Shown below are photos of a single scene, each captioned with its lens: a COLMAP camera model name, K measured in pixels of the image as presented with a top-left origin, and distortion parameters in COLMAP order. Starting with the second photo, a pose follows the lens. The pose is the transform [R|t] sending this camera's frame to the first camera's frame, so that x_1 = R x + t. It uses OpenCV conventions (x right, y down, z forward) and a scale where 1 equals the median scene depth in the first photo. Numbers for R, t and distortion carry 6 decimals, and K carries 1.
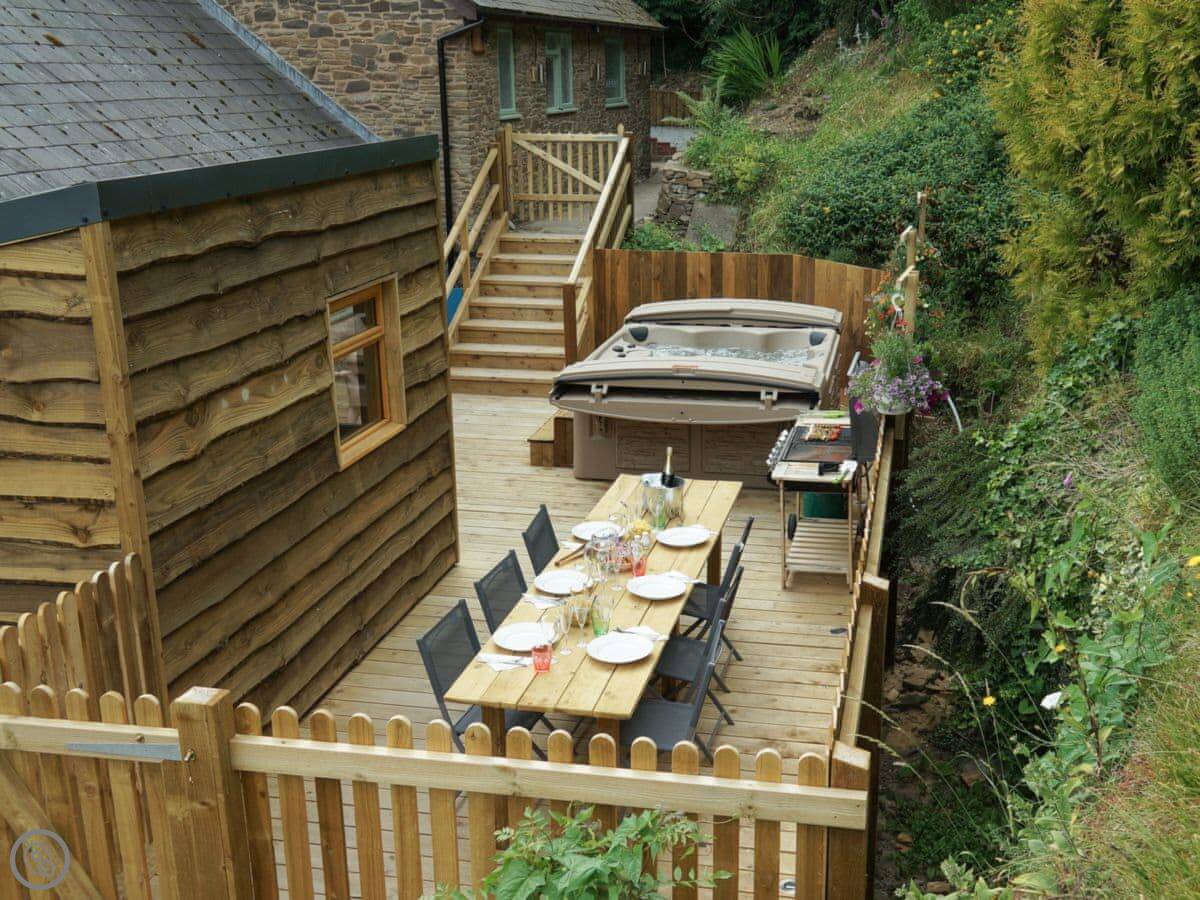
lens RADIAL K [[1197.1, 0, 600.5], [0, 1197.1, 480.8], [0, 0, 1]] dist [0.044111, -0.015687]
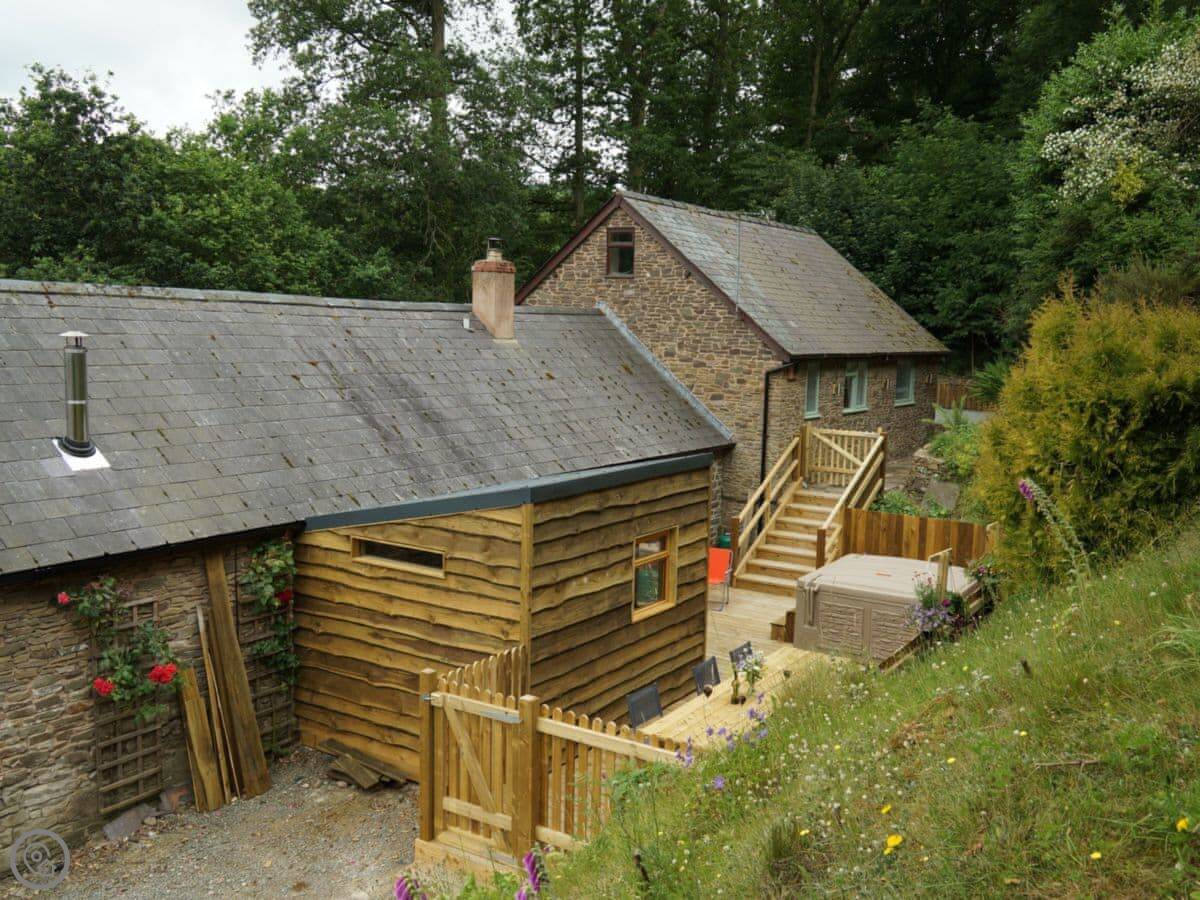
lens RADIAL K [[1134.3, 0, 600.0], [0, 1134.3, 450.0], [0, 0, 1]] dist [-0.007219, -0.013601]
pose [[0.918885, 0.066624, -0.388859, 0.398498], [-0.136714, 0.978340, -0.155437, 0.009163], [0.370081, 0.195991, 0.908090, -0.693776]]
